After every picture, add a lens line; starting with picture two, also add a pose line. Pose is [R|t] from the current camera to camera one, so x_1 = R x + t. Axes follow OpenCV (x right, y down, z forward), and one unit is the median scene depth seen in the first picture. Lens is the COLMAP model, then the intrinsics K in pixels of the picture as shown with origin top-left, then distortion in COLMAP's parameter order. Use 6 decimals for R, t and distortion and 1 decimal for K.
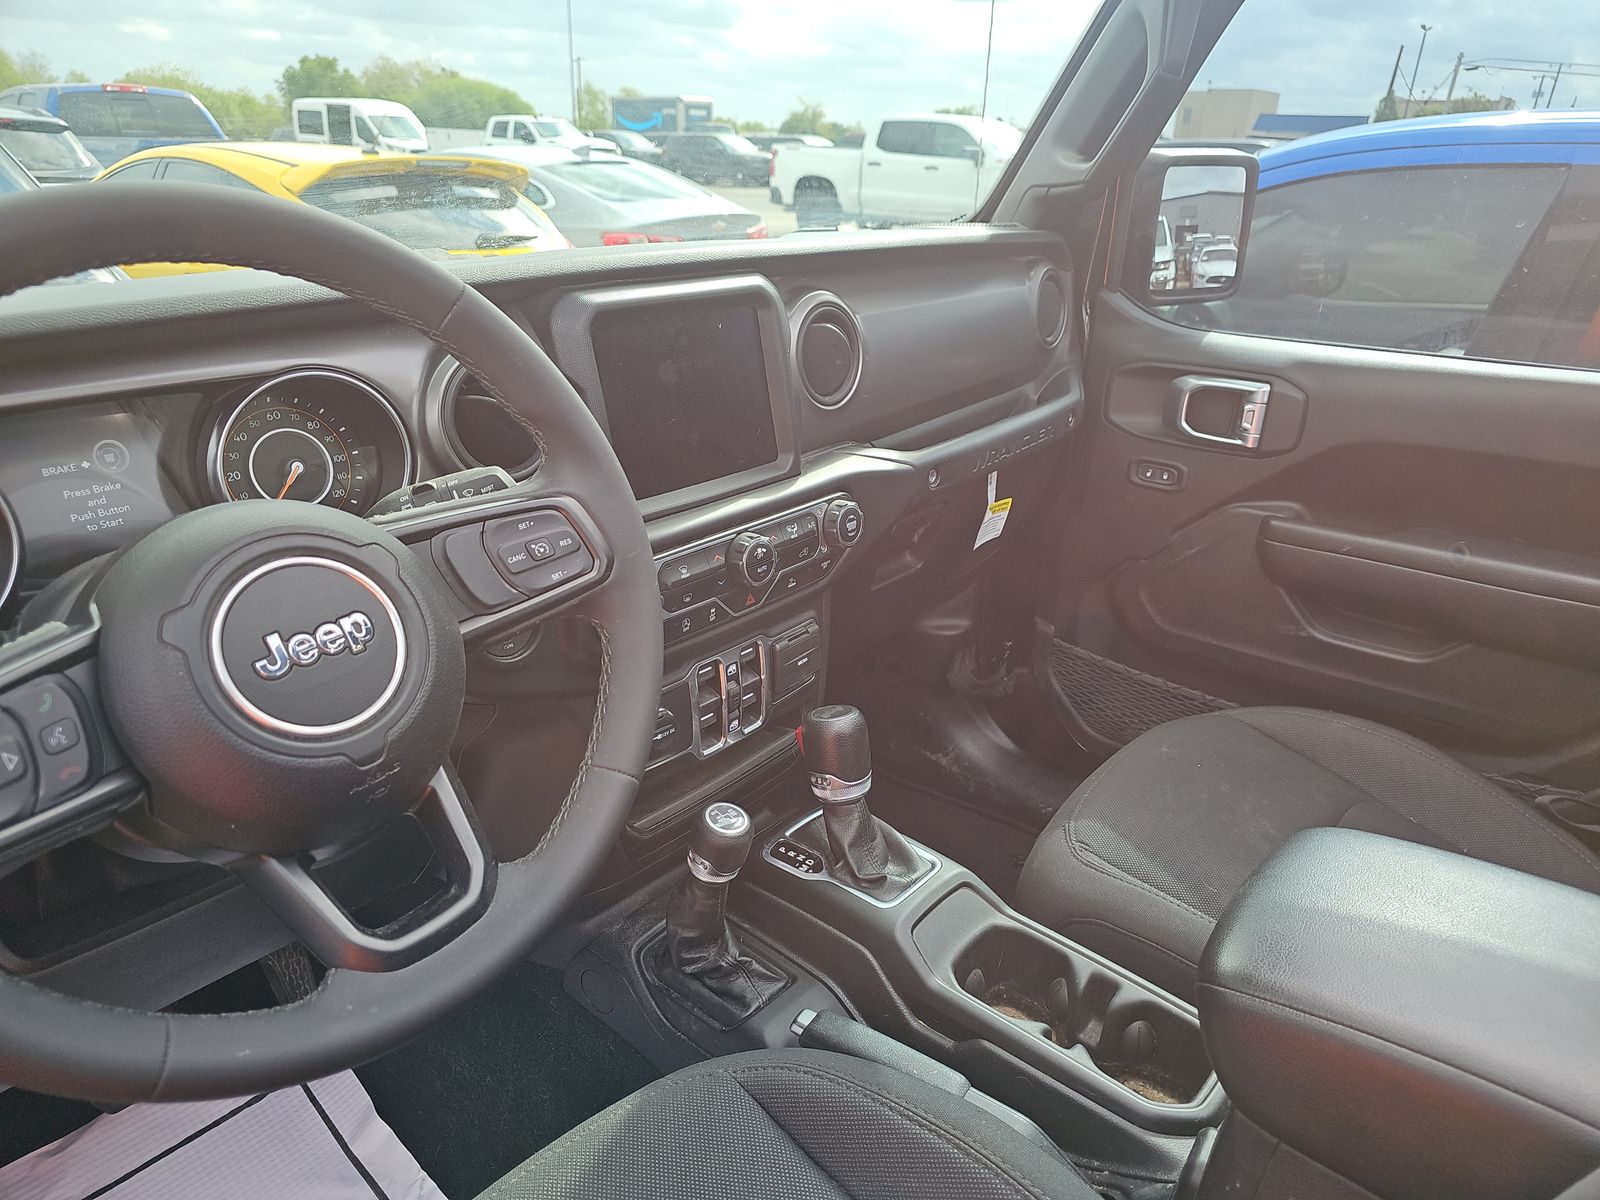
lens RADIAL K [[1057.7, 0, 800.0], [0, 1057.7, 600.0], [0, 0, 1]] dist [-0.009709, -0.004702]
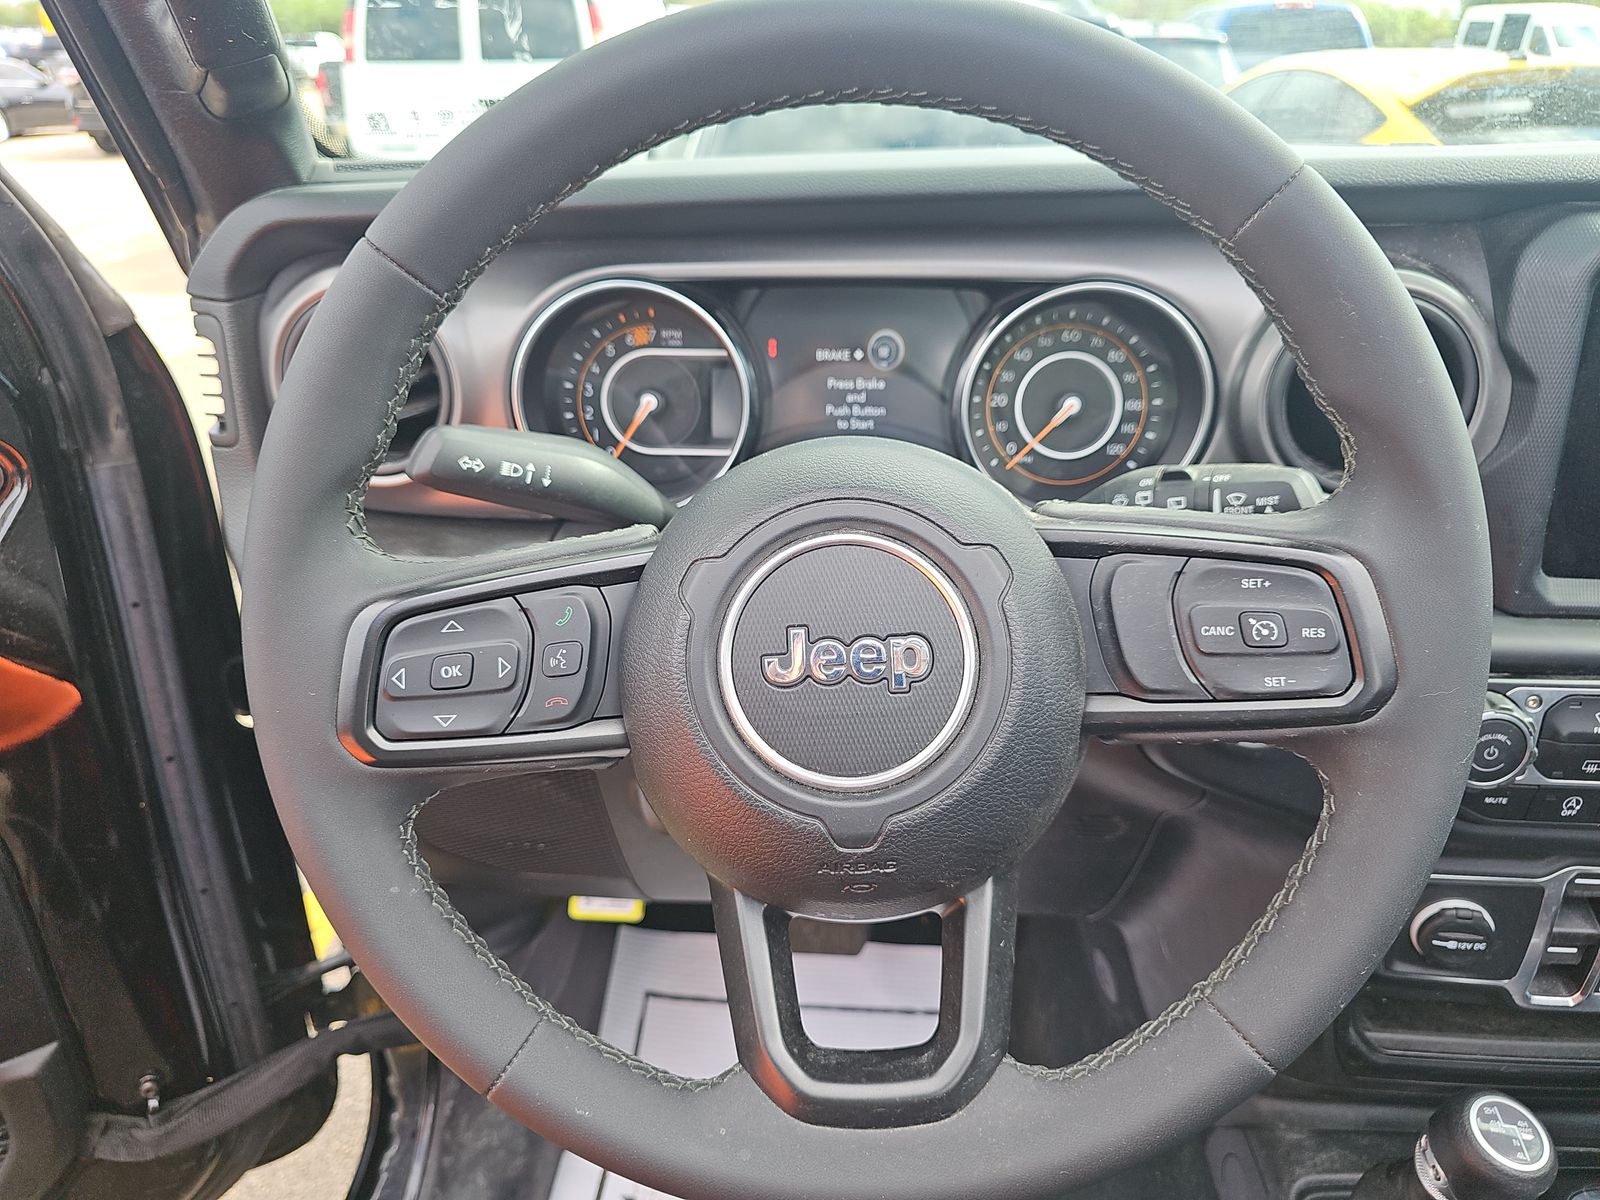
lens RADIAL K [[1057.7, 0, 800.0], [0, 1057.7, 600.0], [0, 0, 1]] dist [-0.009709, -0.004702]
pose [[0.607741, 0.337233, -0.718975, 0.015270], [-0.288379, 0.937271, 0.195861, -0.103676], [0.739925, 0.088305, 0.666868, 0.411208]]
